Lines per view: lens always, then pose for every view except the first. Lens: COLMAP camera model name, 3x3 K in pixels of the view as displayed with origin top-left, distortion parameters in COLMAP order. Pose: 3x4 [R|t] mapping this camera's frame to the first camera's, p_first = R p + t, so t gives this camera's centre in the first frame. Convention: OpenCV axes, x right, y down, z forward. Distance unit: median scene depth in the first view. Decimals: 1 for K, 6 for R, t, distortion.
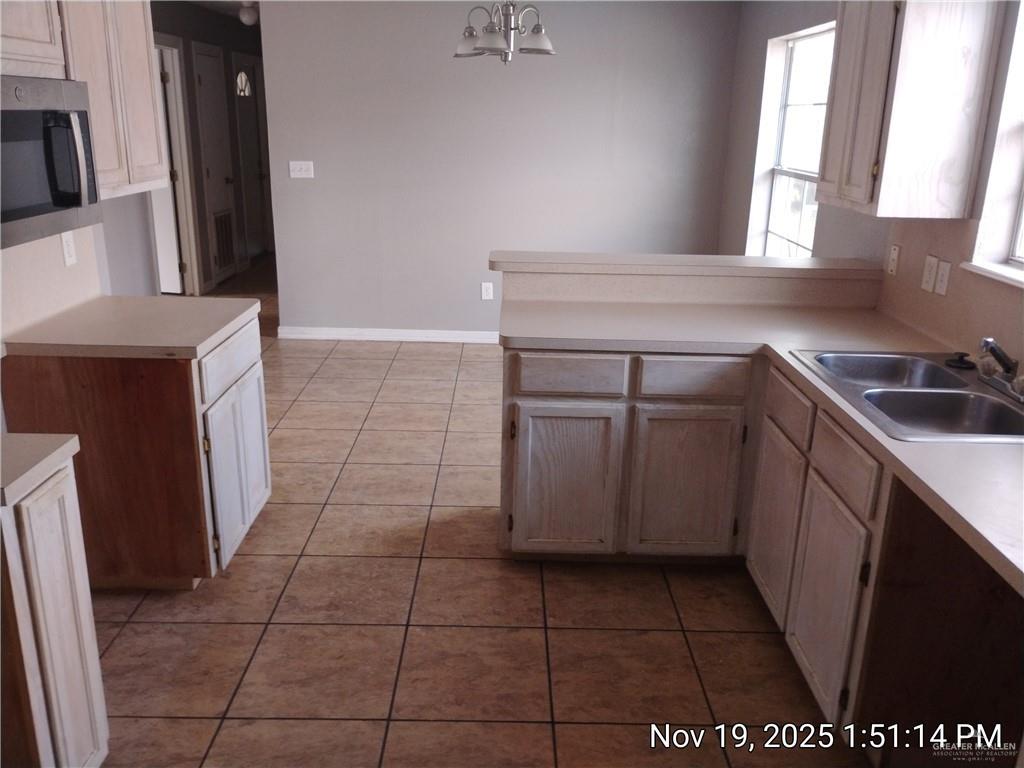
lens RADIAL K [[850.8, 0, 512.2], [0, 850.8, 383.5], [0, 0, 1]] dist [0.004295, 0.000848]
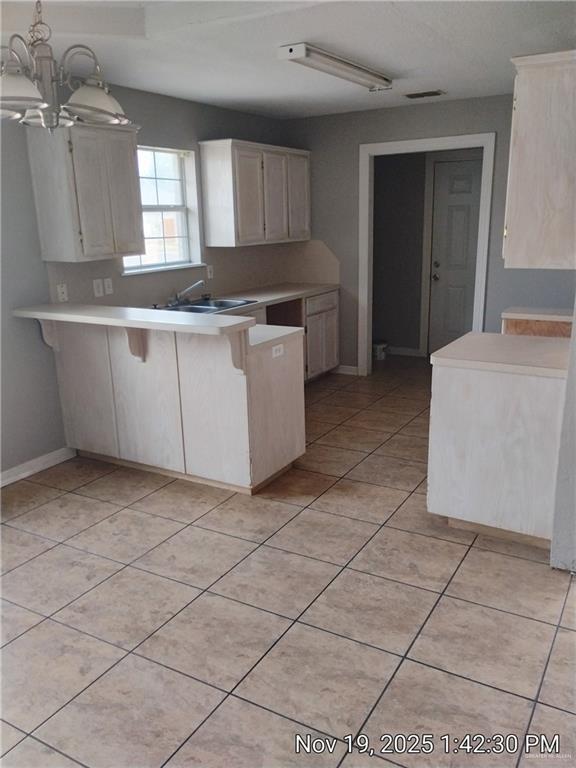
lens RADIAL K [[638.1, 0, 288.5], [0, 638.1, 384.6], [0, 0, 1]] dist [0.004295, 0.000848]
pose [[-0.861026, -0.138851, 0.489238, -0.501512], [0.152040, 0.847728, 0.508175, -0.492949], [-0.485301, 0.511936, -0.708805, 1.545054]]
